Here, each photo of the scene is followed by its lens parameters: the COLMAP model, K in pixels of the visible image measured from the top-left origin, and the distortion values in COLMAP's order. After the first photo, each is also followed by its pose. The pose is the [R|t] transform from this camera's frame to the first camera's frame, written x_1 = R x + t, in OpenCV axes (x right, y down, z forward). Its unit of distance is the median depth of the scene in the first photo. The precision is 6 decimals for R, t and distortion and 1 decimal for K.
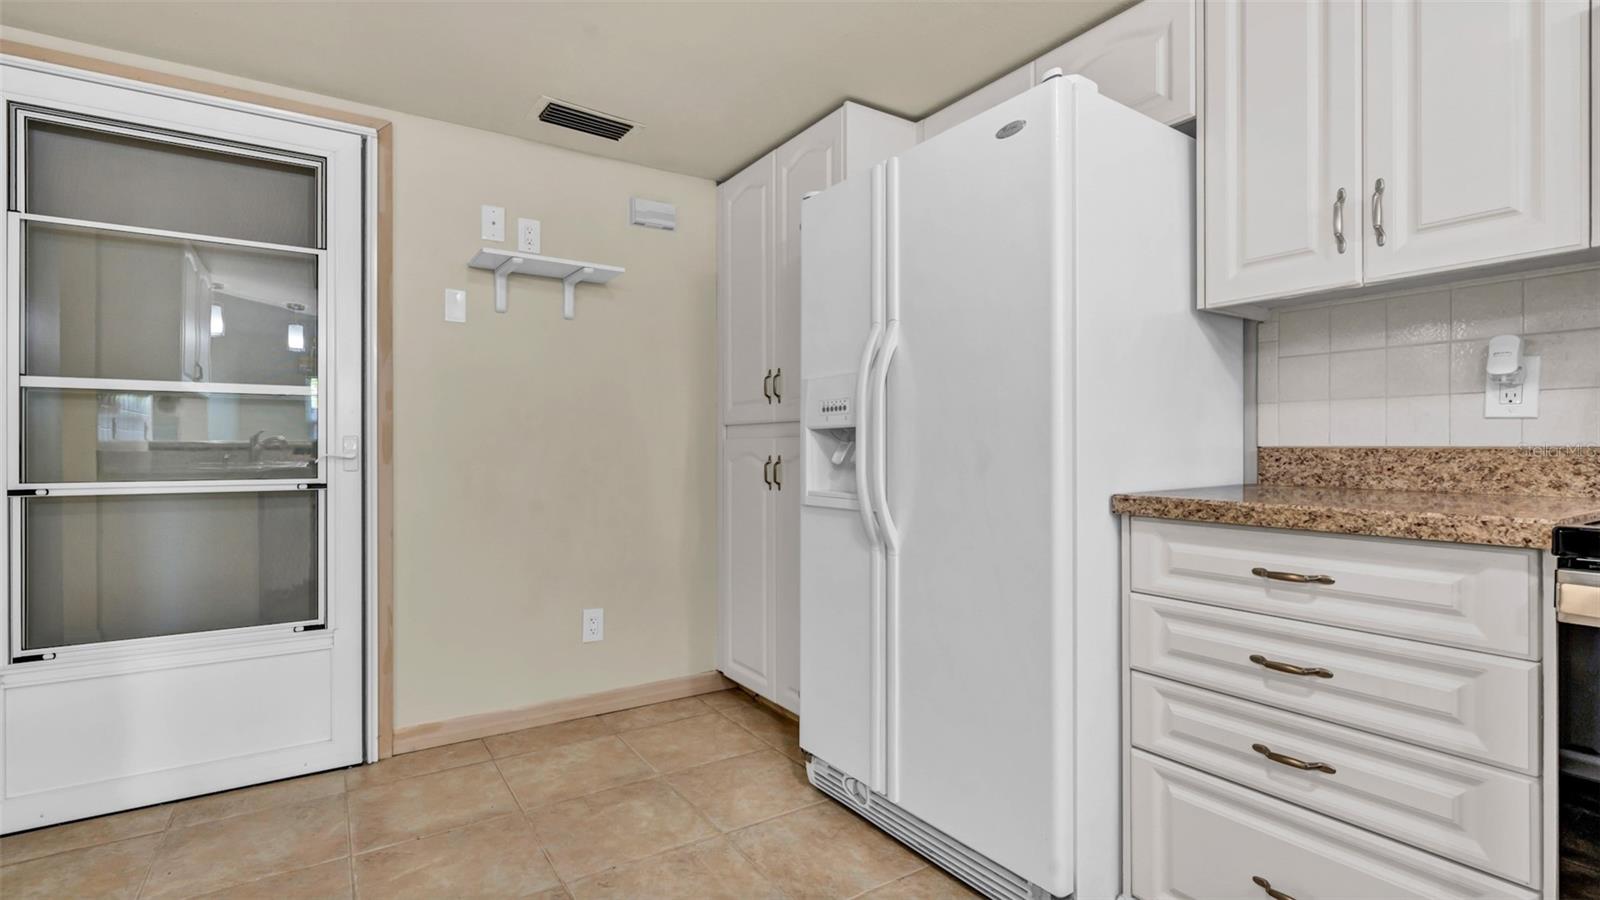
lens RADIAL K [[741.2, 0, 799.2], [0, 741.2, 446.9], [0, 0, 1]] dist [-0.001807, -0.000089]
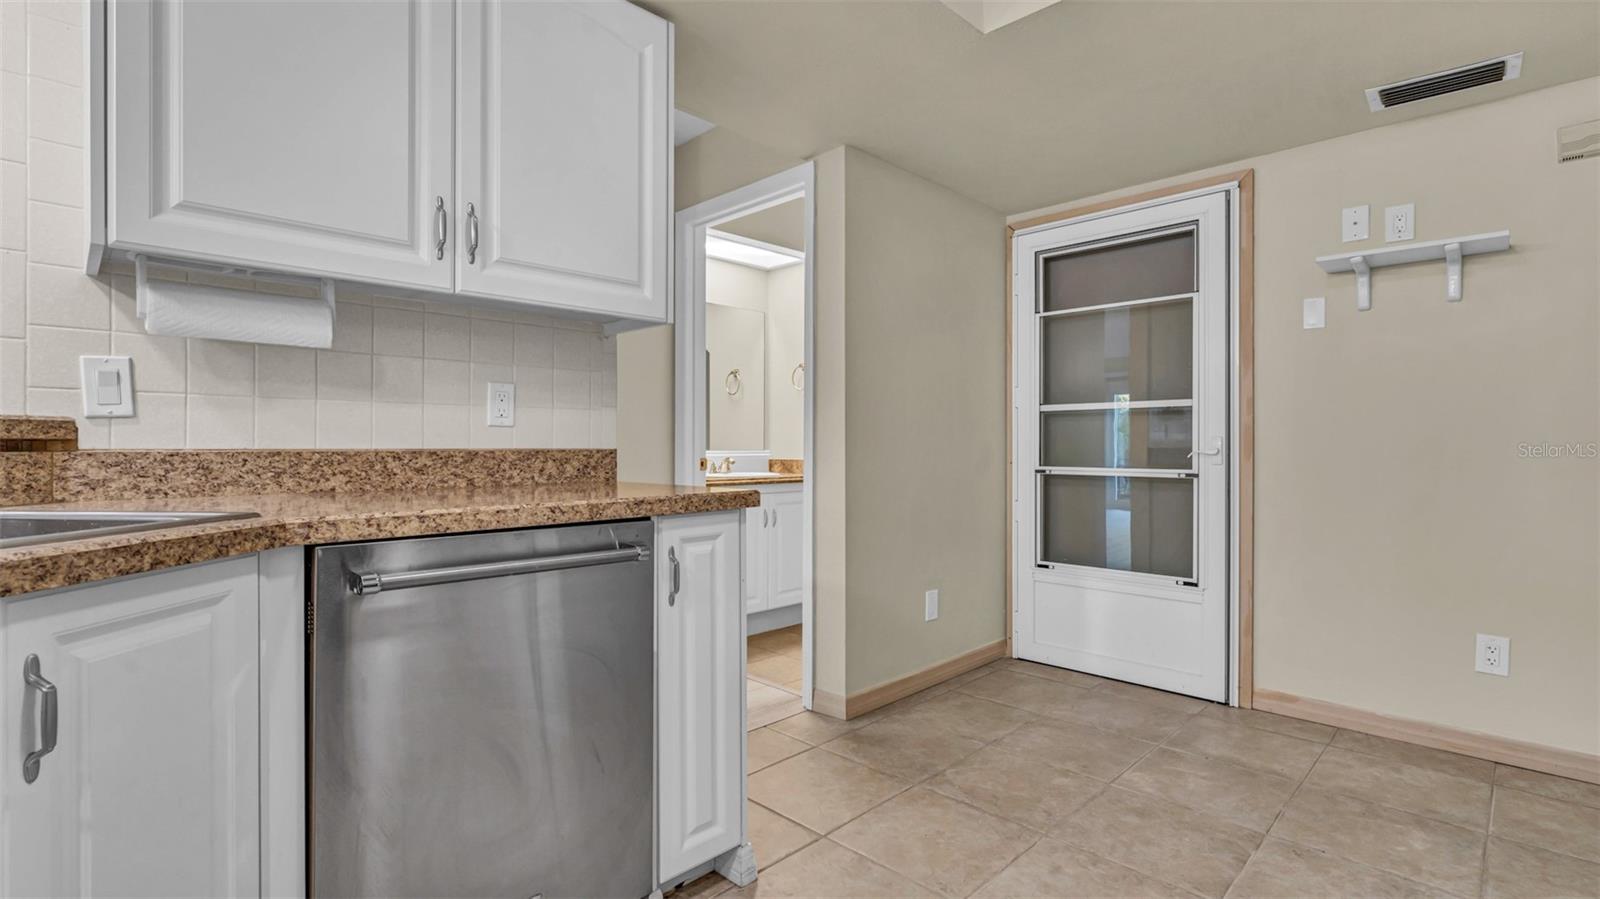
lens RADIAL K [[758.1, 0, 798.8], [0, 758.1, 450.4], [0, 0, 1]] dist [-0.001098, 0.000530]
pose [[0.204012, 0.004649, -0.978957, 0.489292], [-0.000150, 0.999989, 0.004718, 0.002392], [0.978968, -0.000816, 0.204011, 0.053136]]
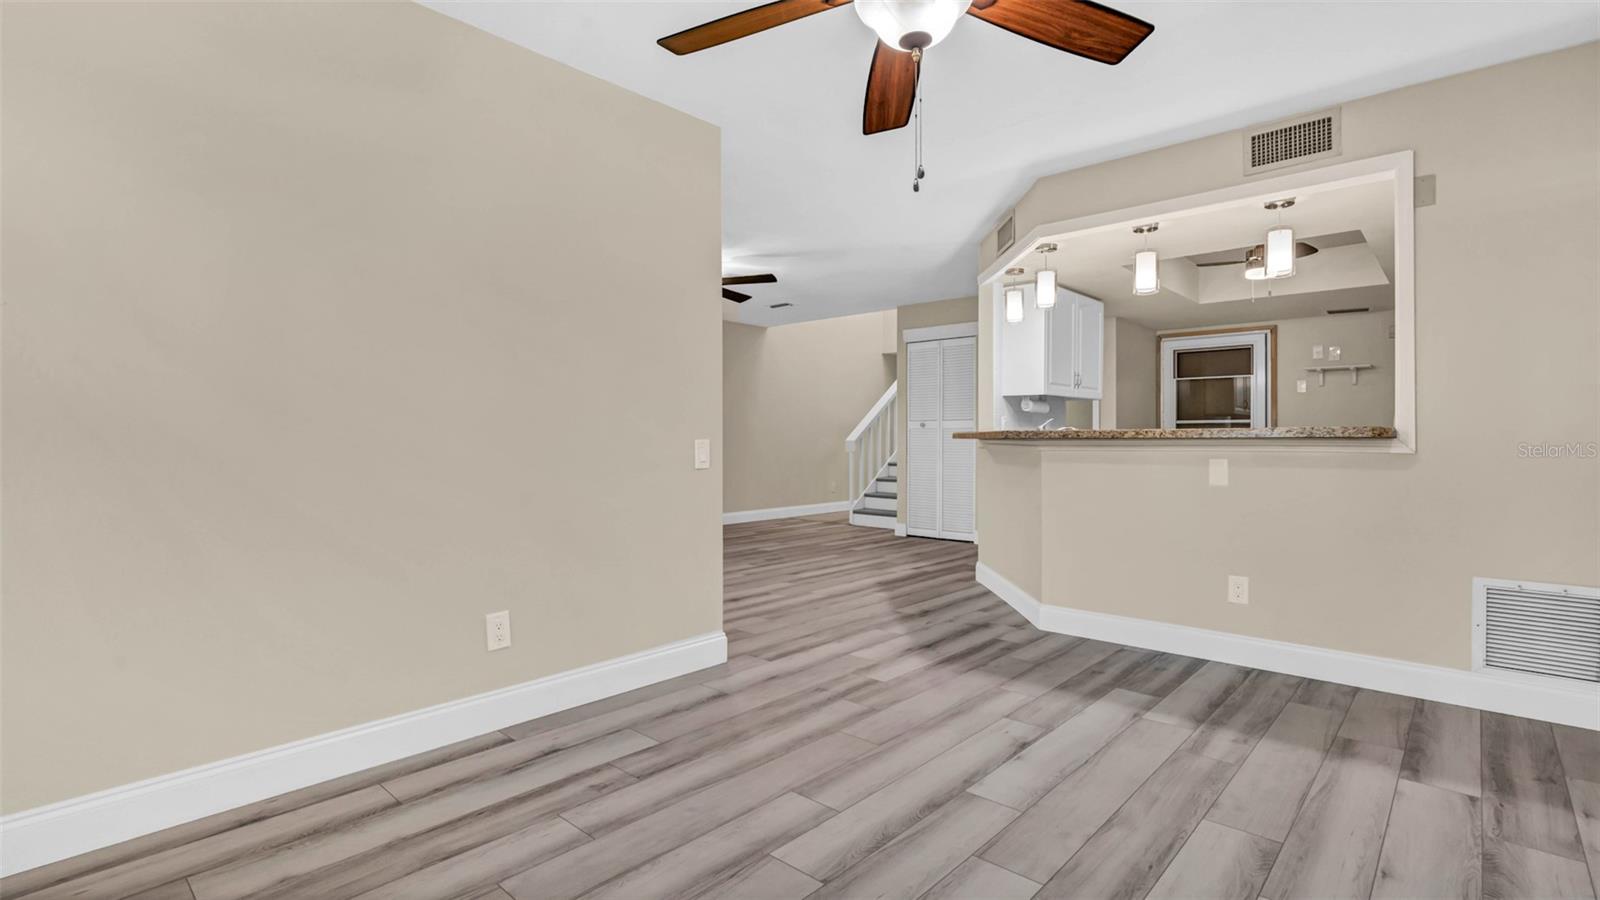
lens RADIAL K [[741.2, 0, 799.2], [0, 741.2, 446.9], [0, 0, 1]] dist [-0.001807, -0.000089]
pose [[0.241106, 0.018197, -0.970328, 1.816151], [-0.000301, 0.999826, 0.018675, -0.024445], [0.970499, -0.004211, 0.241070, -1.499610]]
